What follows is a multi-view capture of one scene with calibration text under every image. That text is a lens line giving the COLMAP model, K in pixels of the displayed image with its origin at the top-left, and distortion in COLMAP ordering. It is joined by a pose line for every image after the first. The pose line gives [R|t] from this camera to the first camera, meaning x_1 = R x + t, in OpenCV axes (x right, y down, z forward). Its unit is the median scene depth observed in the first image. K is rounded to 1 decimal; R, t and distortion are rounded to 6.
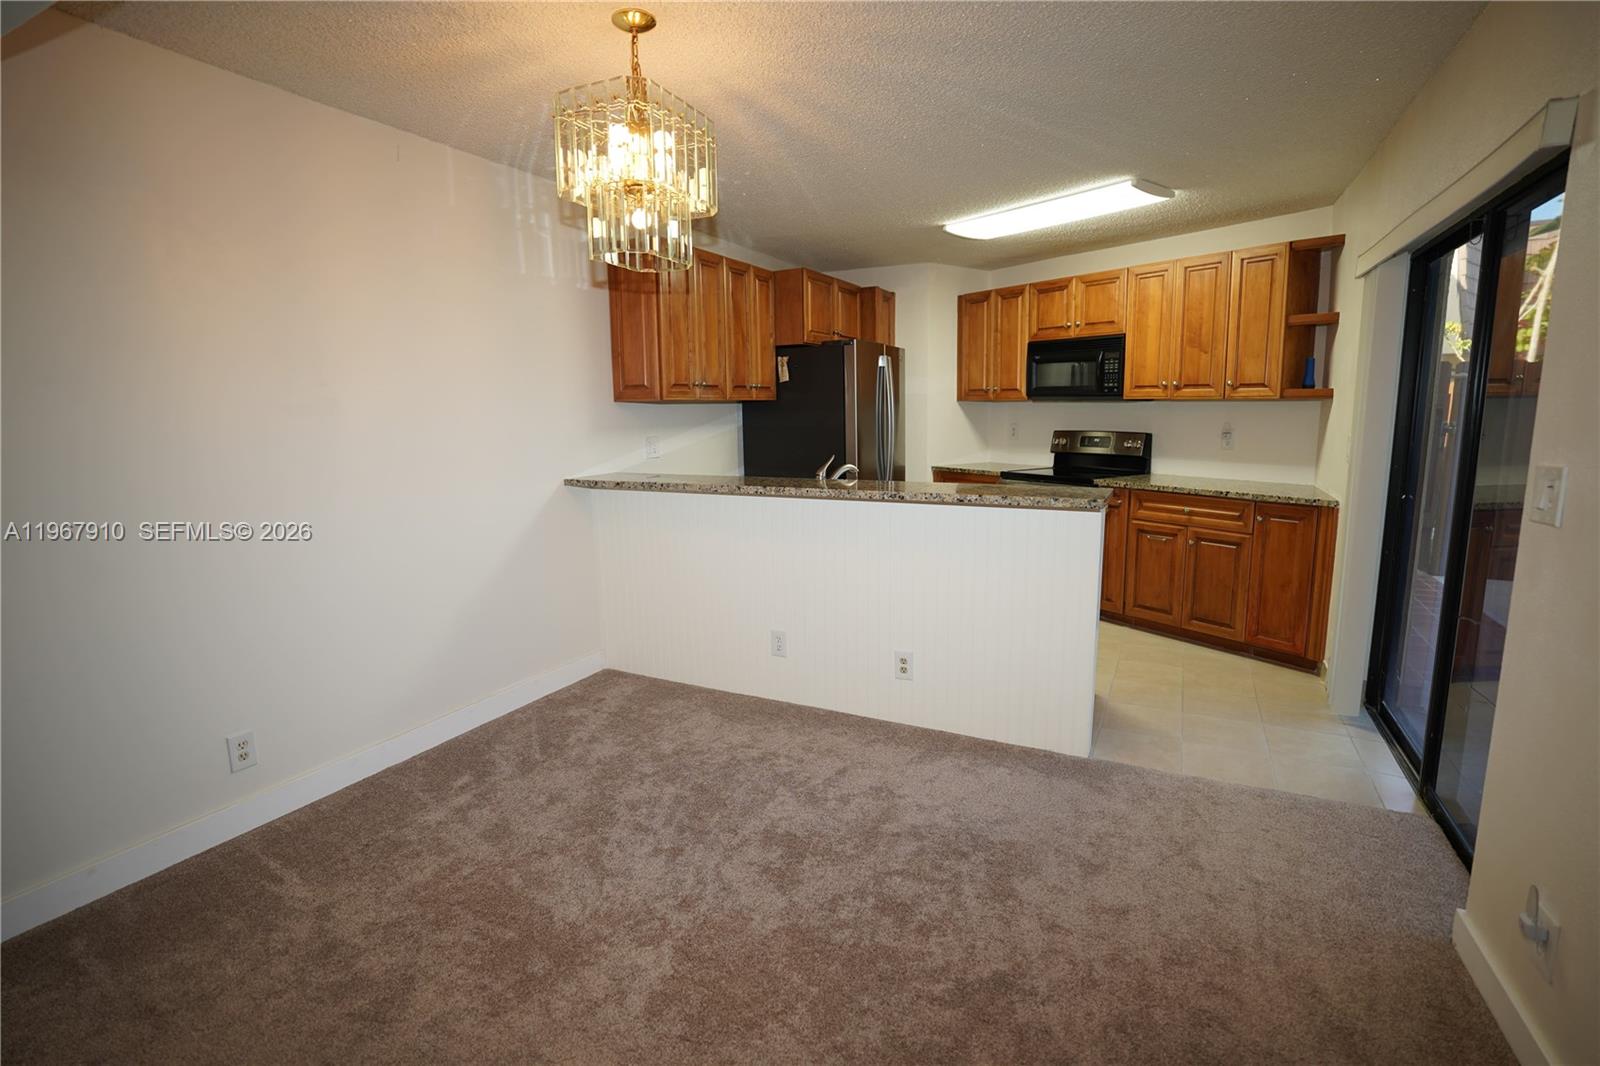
lens RADIAL K [[779.2, 0, 800.0], [0, 779.2, 533.0], [0, 0, 1]] dist [0.001023, -0.000023]
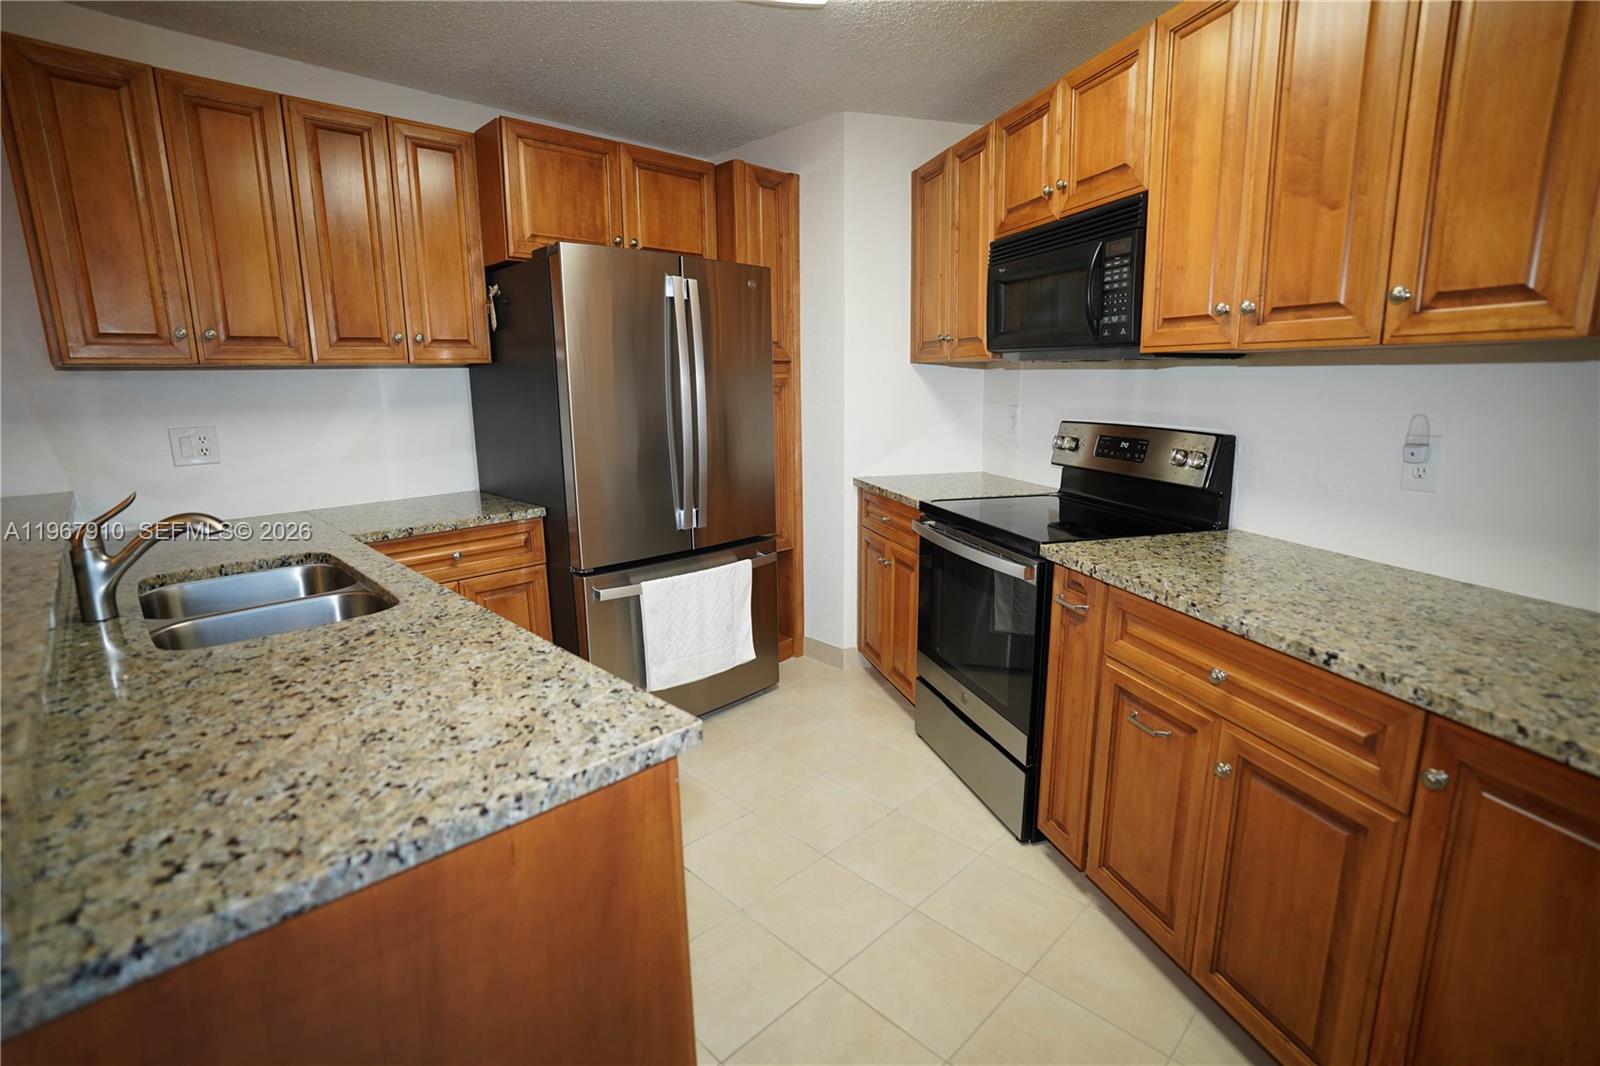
lens RADIAL K [[740.0, 0, 800.0], [0, 740.0, 533.0], [0, 0, 1]] dist [-0.060072, 0.027212]
pose [[0.943620, 0.066856, -0.324208, 0.375683], [-0.051891, 0.997159, 0.054596, -0.088041], [0.326937, -0.034694, 0.944409, 0.571822]]
